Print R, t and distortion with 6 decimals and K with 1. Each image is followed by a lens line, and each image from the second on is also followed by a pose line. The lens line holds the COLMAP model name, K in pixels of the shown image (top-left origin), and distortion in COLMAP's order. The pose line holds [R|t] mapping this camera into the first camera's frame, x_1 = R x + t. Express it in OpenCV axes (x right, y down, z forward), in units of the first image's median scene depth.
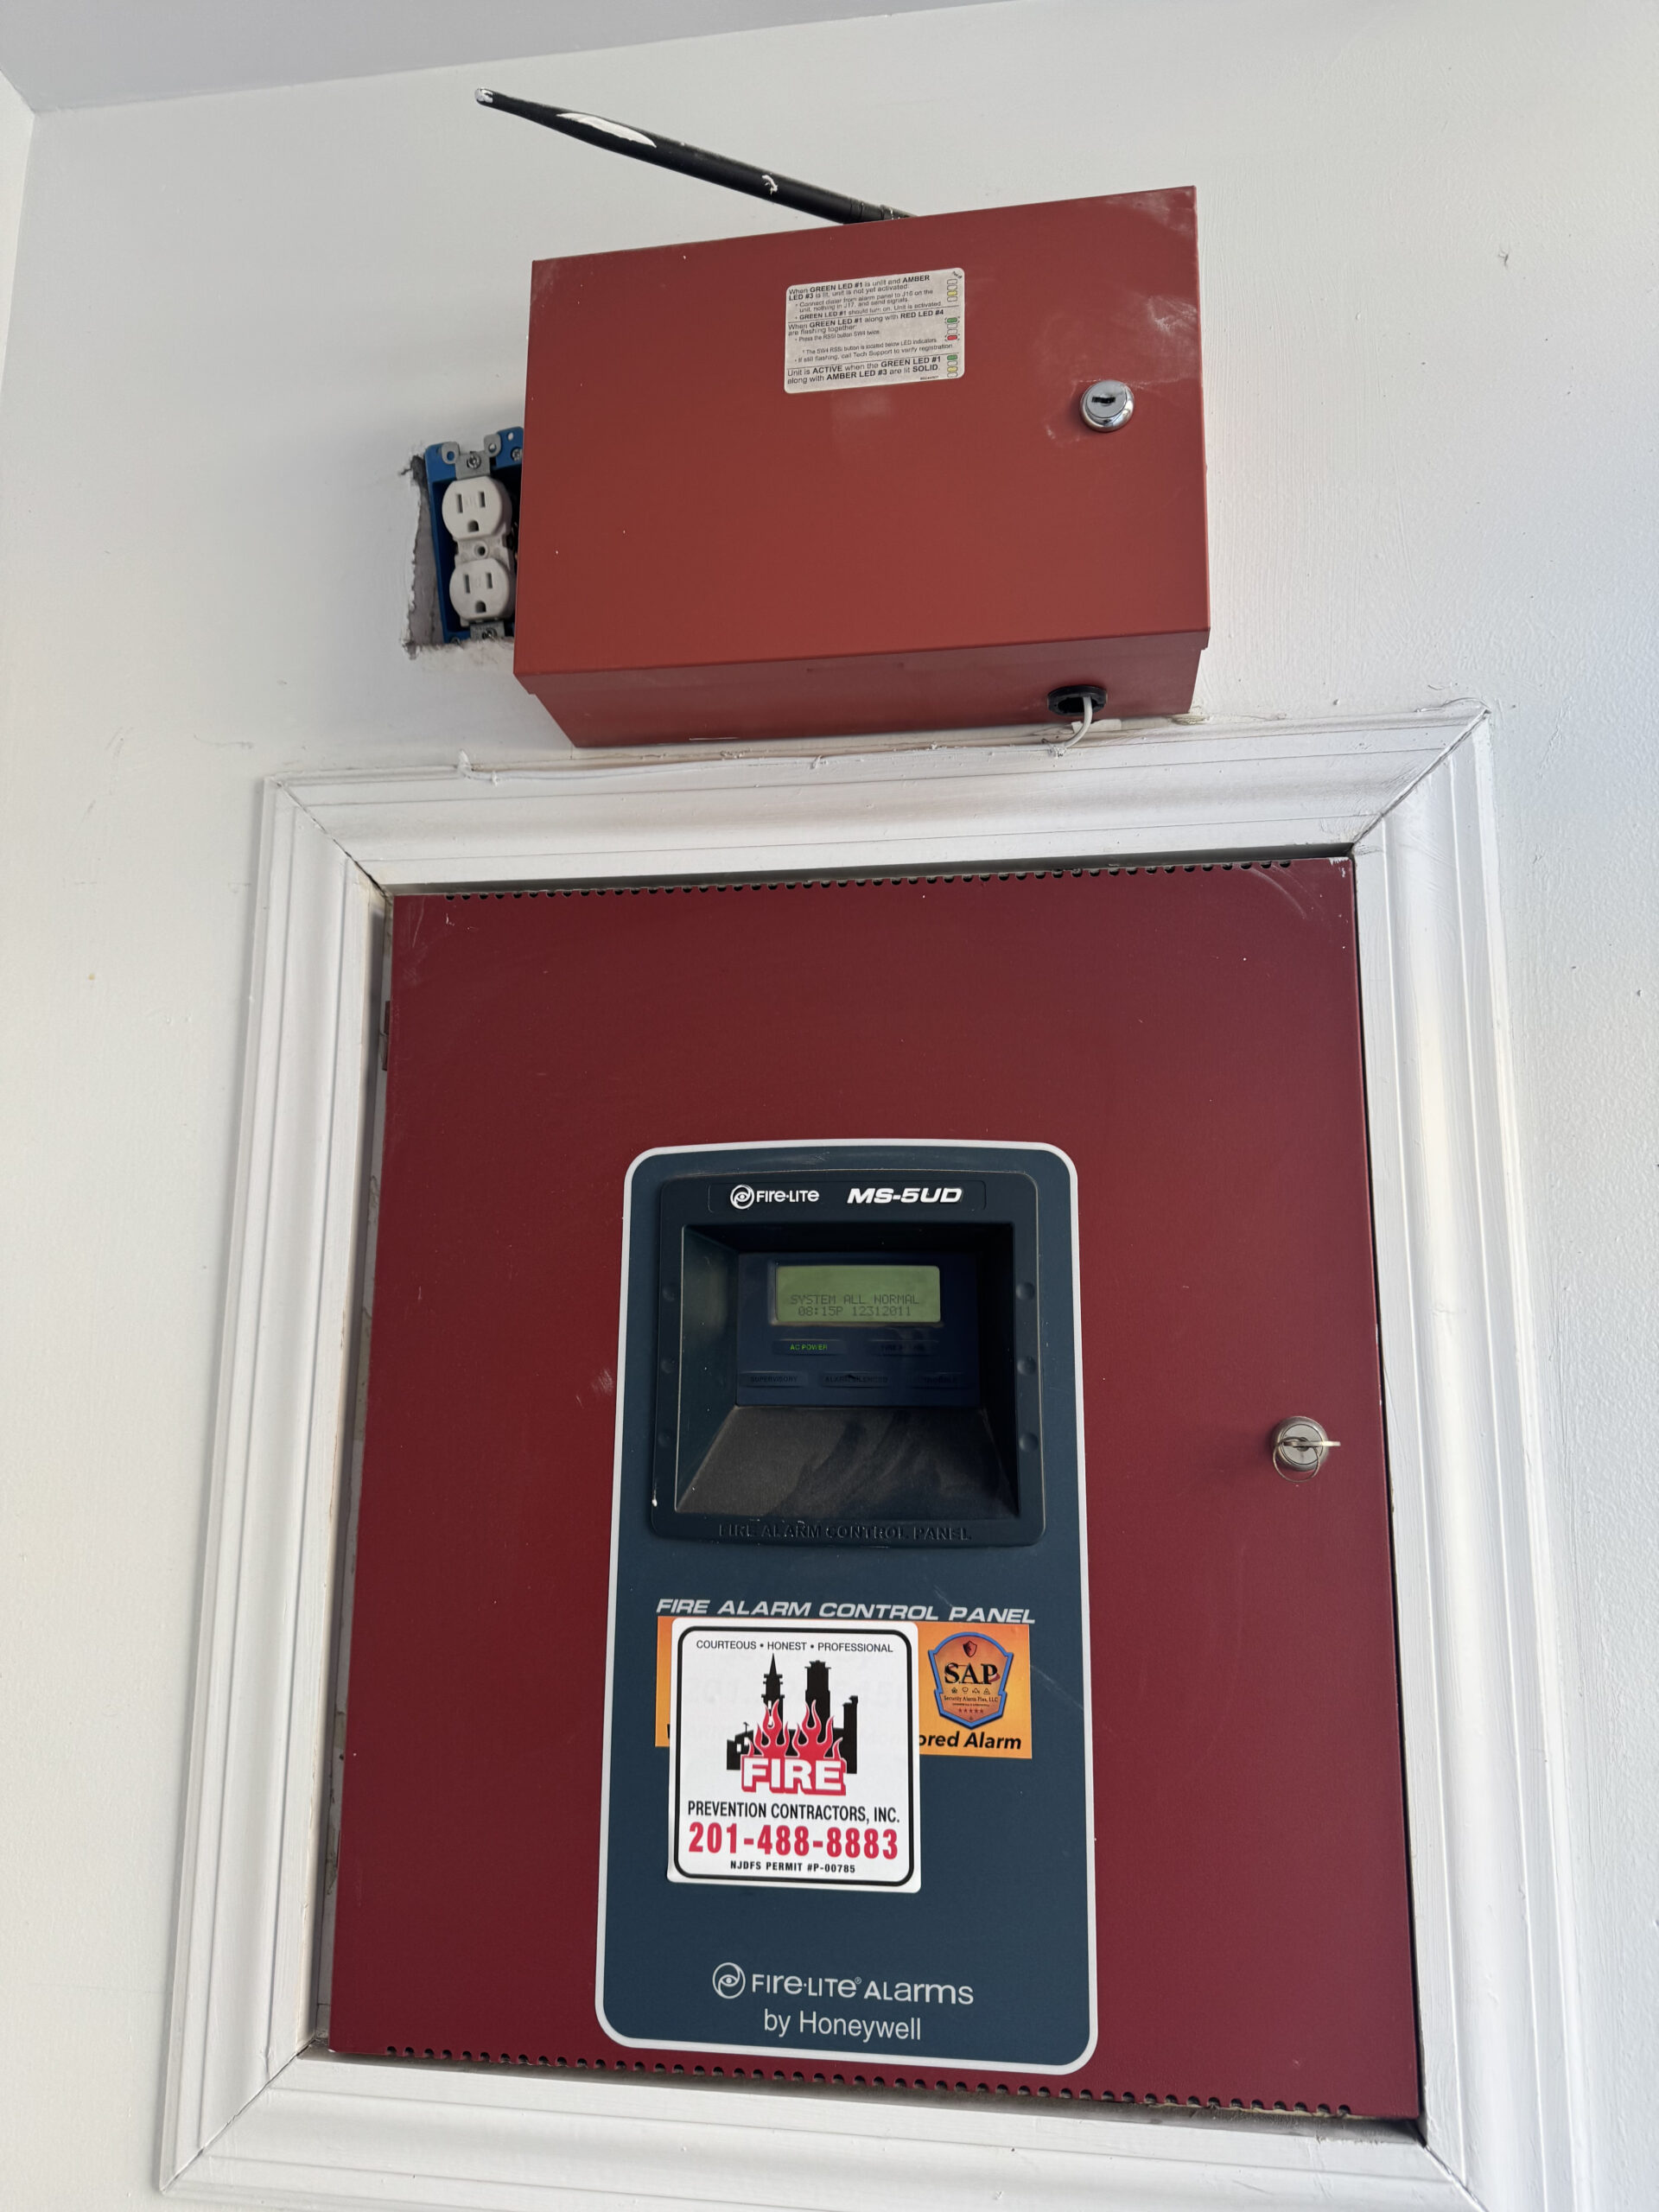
lens RADIAL K [[1522.2, 0, 829.4], [0, 1522.2, 1106.3], [0, 0, 1]] dist [-0.000105, -0.000449]
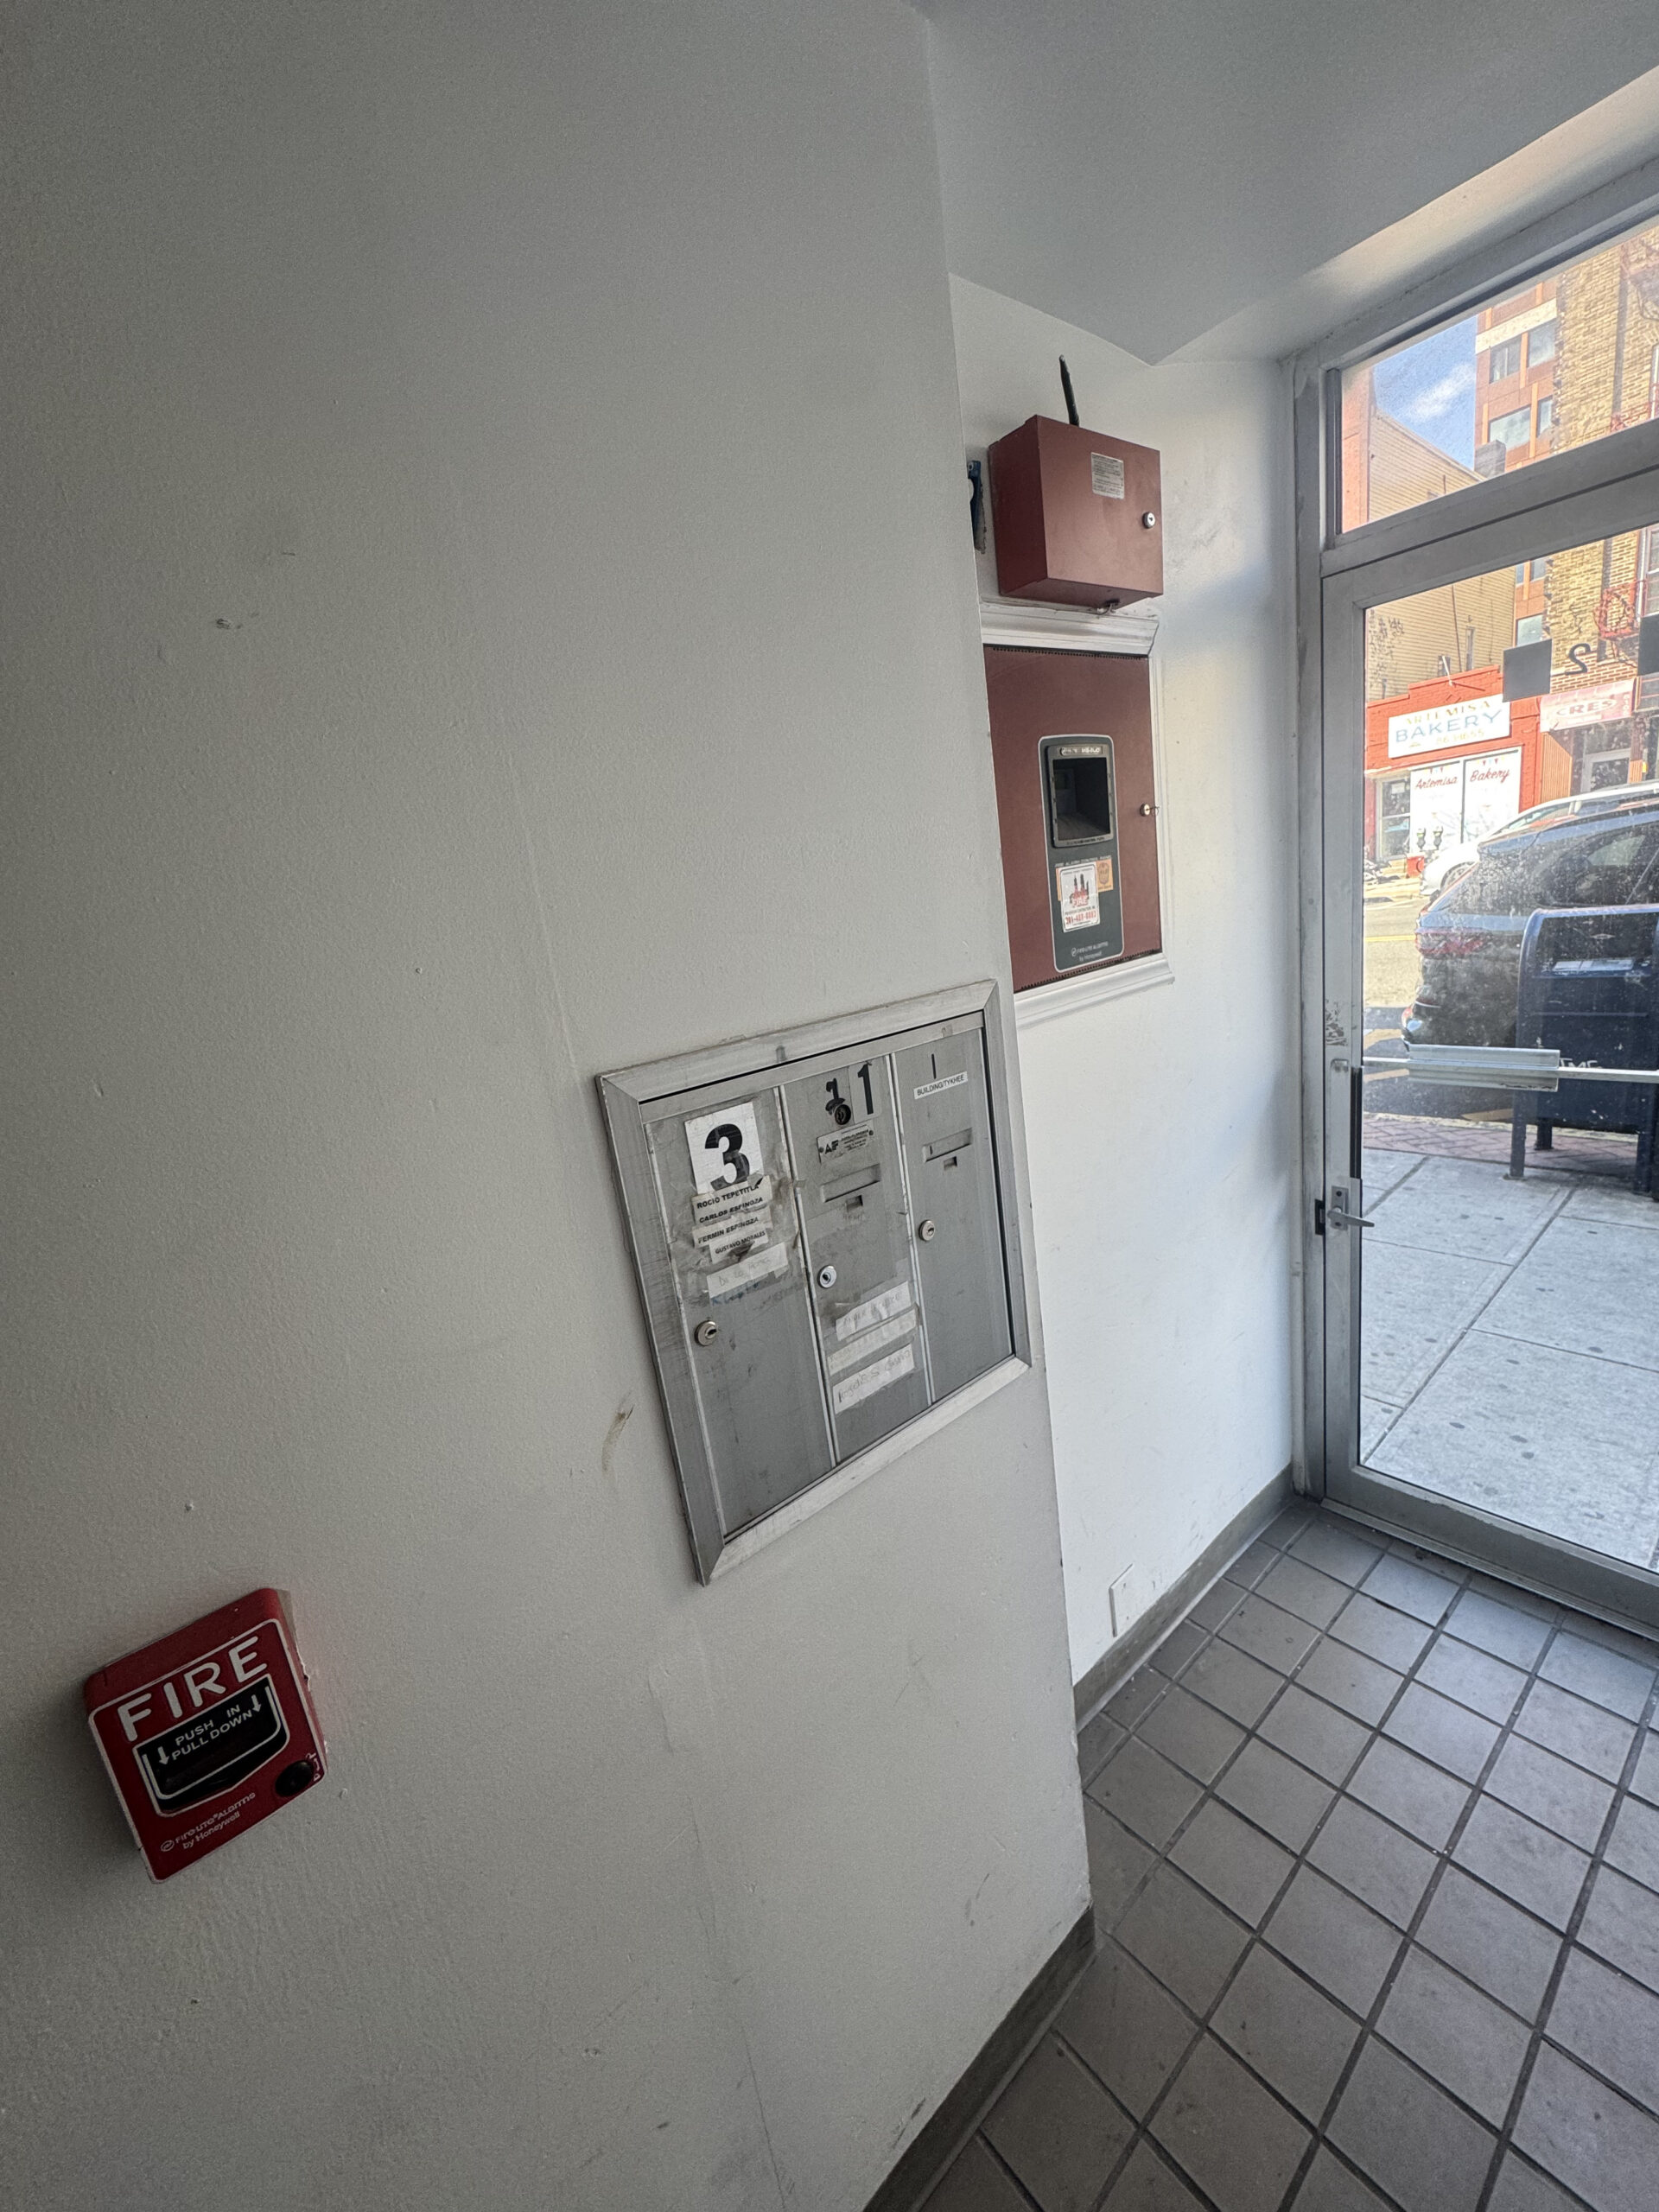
lens RADIAL K [[888.8, 0, 827.0], [0, 888.8, 1103.1], [0, 0, 1]] dist [0.000793, 0.000018]
pose [[0.671423, -0.271132, 0.689695, -2.247376], [0.005594, 0.932496, 0.361136, 0.077077], [-0.741053, -0.238617, 0.627616, -0.118296]]
